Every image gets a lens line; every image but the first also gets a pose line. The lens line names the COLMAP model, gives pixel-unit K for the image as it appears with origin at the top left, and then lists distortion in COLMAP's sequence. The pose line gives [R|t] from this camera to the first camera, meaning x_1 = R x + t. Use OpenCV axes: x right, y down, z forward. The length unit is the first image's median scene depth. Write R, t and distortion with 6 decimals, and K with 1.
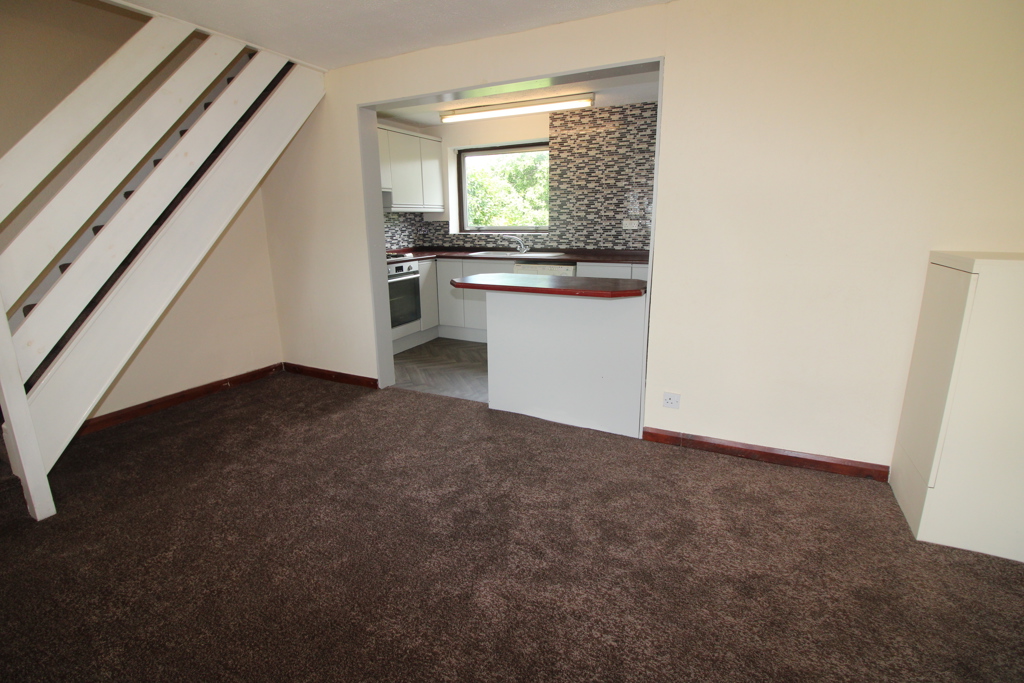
lens RADIAL K [[492.8, 0, 509.6], [0, 492.8, 338.5], [0, 0, 1]] dist [0.018408, -0.004468]
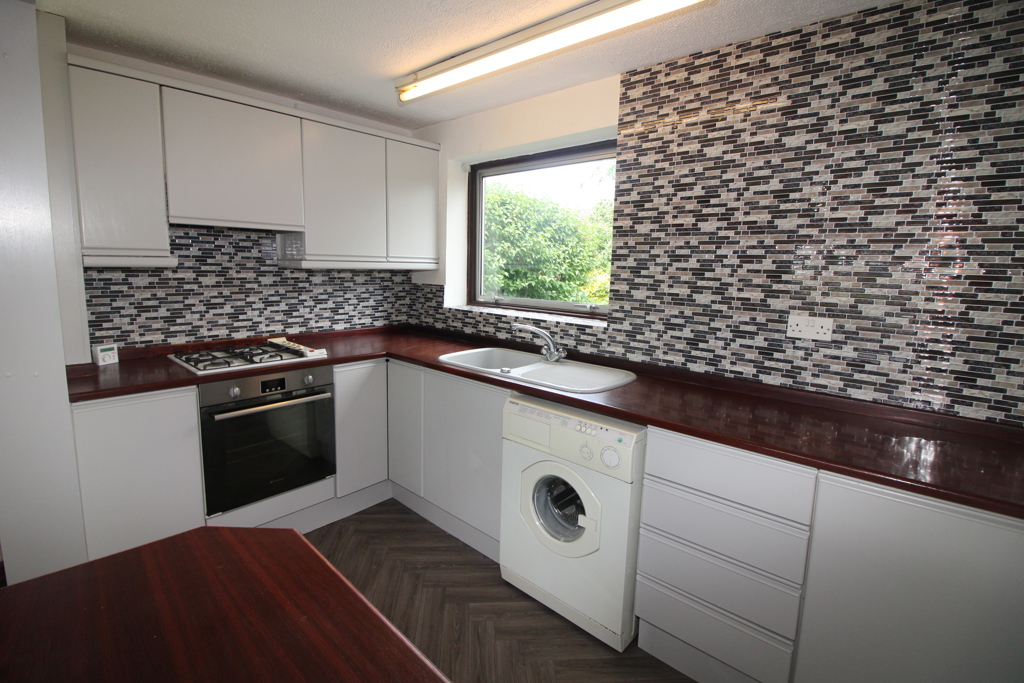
lens RADIAL K [[492.8, 0, 509.8], [0, 492.8, 328.0], [0, 0, 1]] dist [0.018408, -0.004468]
pose [[0.962987, 0.071346, -0.259934, 0.114486], [-0.100017, 0.990070, -0.098785, -0.159579], [0.250305, 0.121126, 0.960560, 0.543197]]
